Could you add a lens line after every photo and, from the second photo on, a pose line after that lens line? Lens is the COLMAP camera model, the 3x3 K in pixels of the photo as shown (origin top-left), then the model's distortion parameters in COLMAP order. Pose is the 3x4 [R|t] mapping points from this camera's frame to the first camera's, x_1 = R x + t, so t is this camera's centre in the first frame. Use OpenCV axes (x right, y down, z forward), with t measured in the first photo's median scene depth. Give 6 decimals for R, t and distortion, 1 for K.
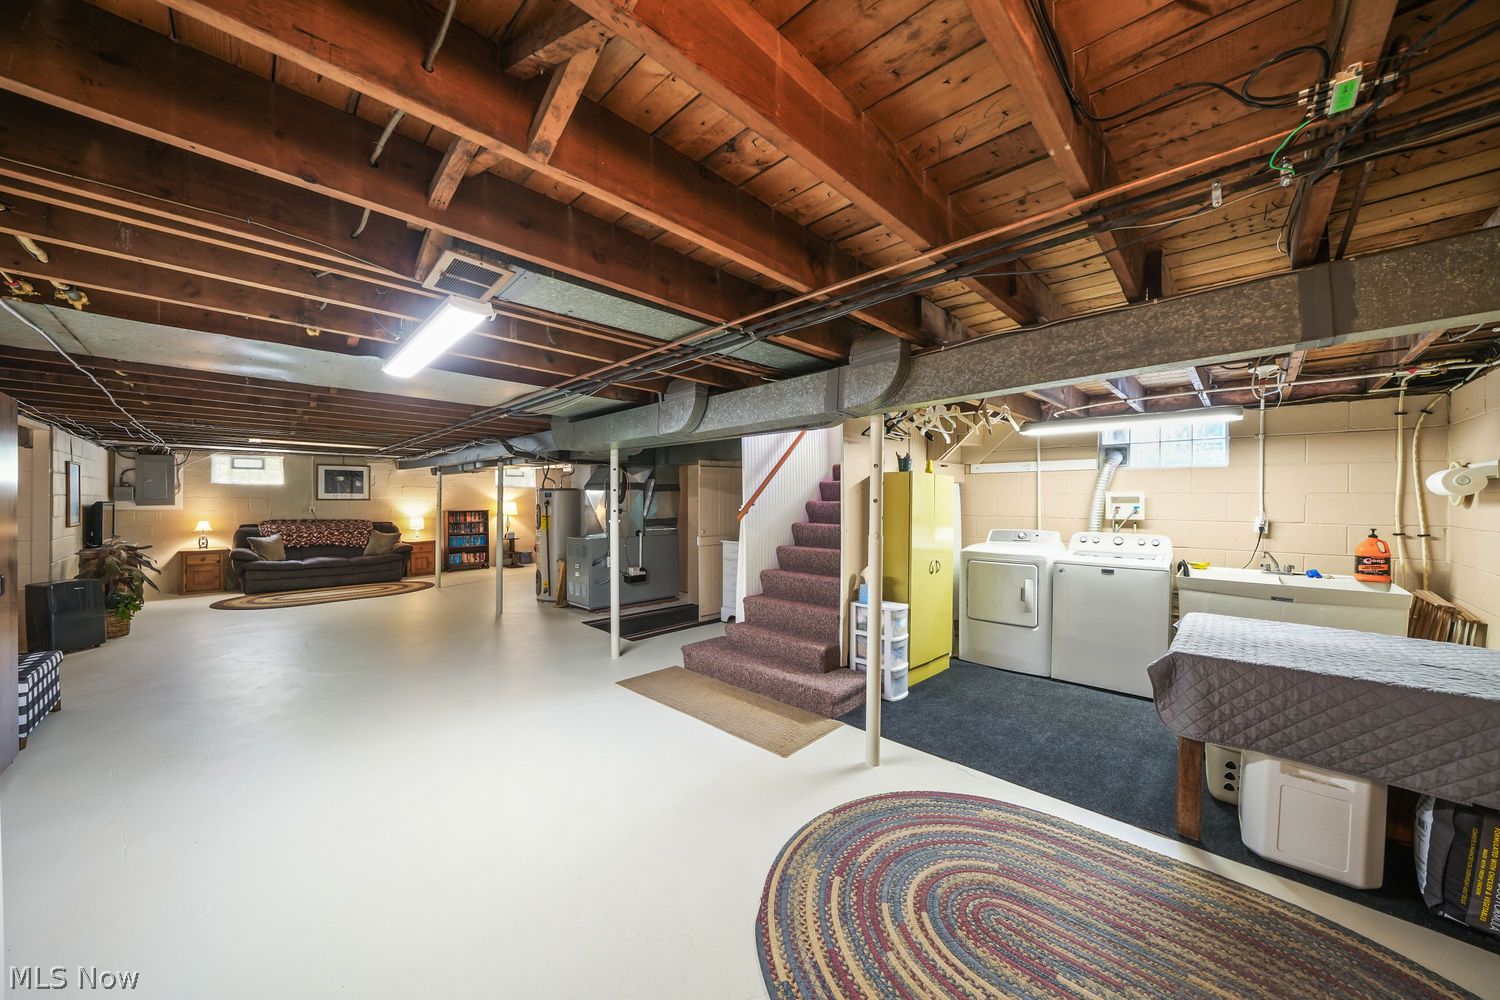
lens RADIAL K [[513.9, 0, 803.9], [0, 513.9, 505.2], [0, 0, 1]] dist [-0.005129, 0.000367]
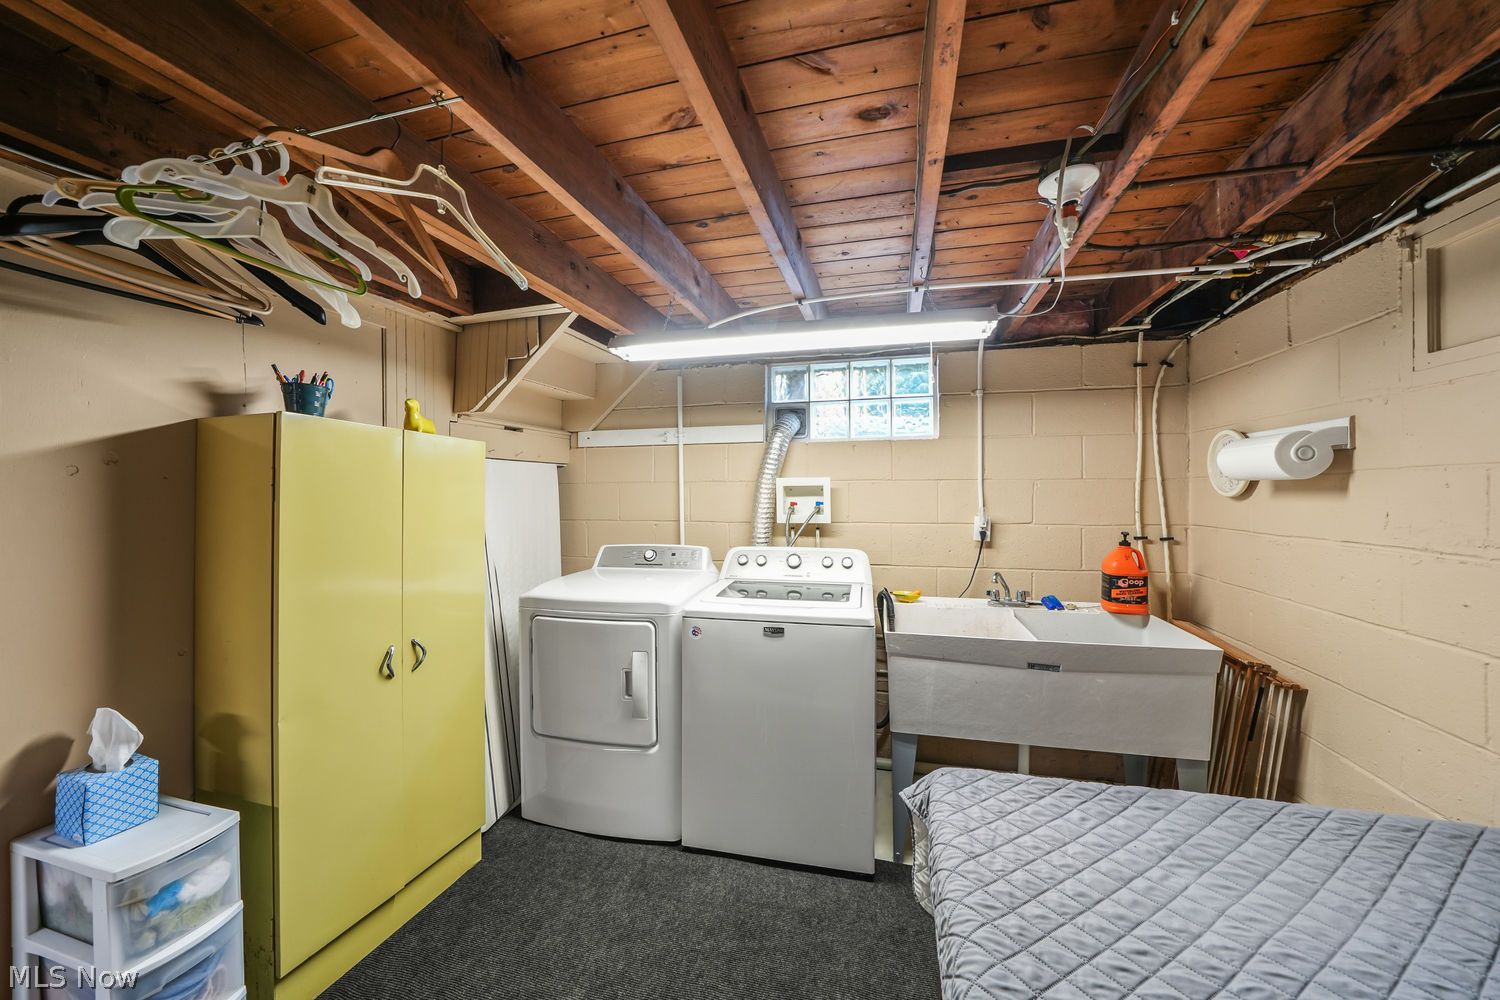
lens RADIAL K [[513.9, 0, 757.8], [0, 513.9, 495.4], [0, 0, 1]] dist [-0.005129, 0.000367]
pose [[0.894943, -0.010362, 0.446060, 0.331491], [0.012092, 0.999926, -0.001031, -0.005756], [-0.446016, 0.006316, 0.895003, 0.519148]]
